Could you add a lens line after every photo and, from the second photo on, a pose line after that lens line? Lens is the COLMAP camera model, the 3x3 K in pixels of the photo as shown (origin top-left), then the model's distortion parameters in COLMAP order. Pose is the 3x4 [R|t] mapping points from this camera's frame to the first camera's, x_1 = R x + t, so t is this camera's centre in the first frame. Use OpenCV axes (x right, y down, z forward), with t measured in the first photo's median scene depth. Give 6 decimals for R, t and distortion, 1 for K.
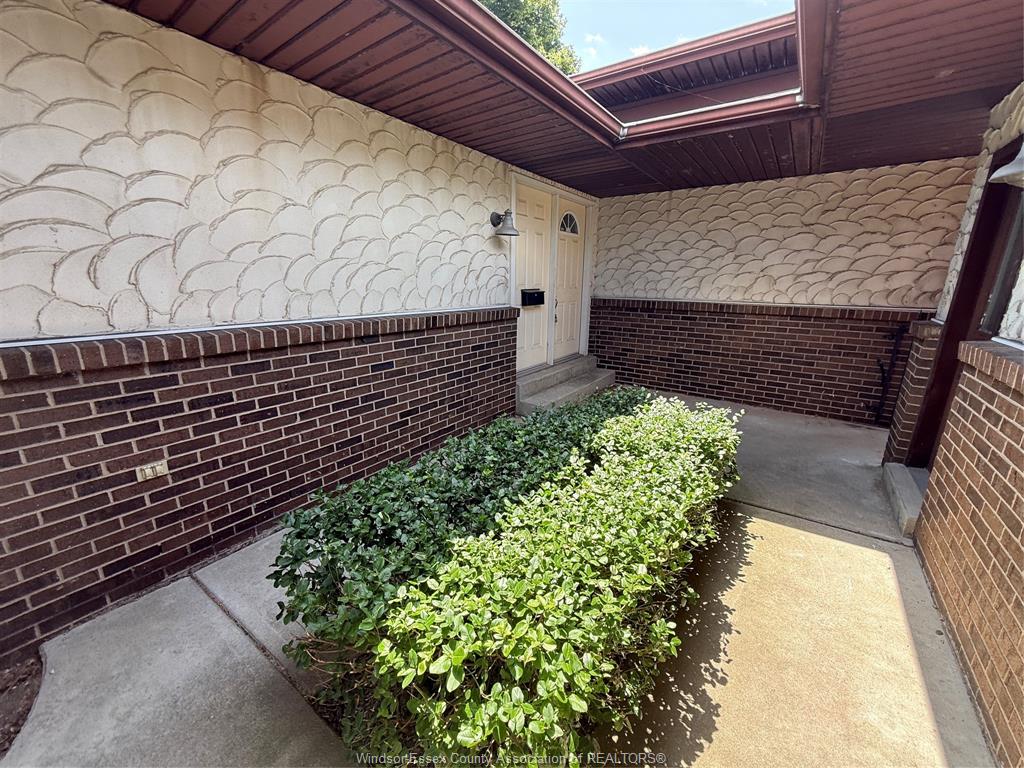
lens RADIAL K [[405.1, 0, 515.7], [0, 405.1, 384.8], [0, 0, 1]] dist [0.001498, -0.000652]
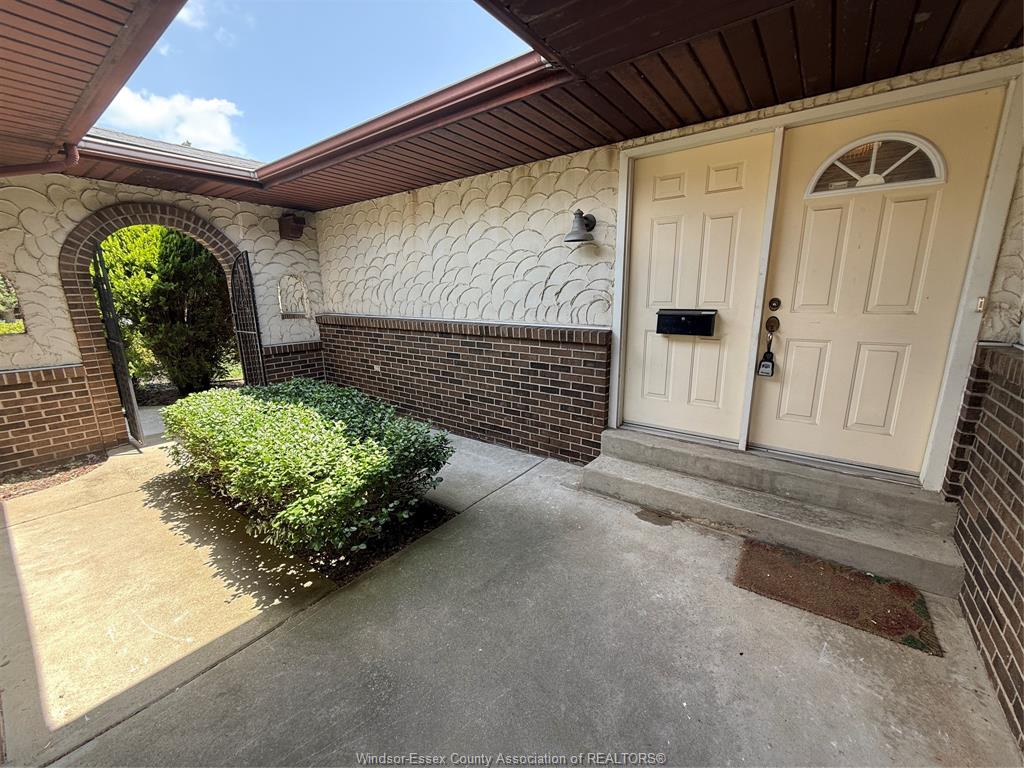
lens RADIAL K [[405.1, 0, 517.0], [0, 405.1, 383.1], [0, 0, 1]] dist [0.001498, -0.000652]
pose [[-0.025618, 0.217156, -0.975801, 1.080163], [-0.240955, 0.946000, 0.216850, -0.315854], [0.970198, 0.240680, 0.028091, 1.187633]]
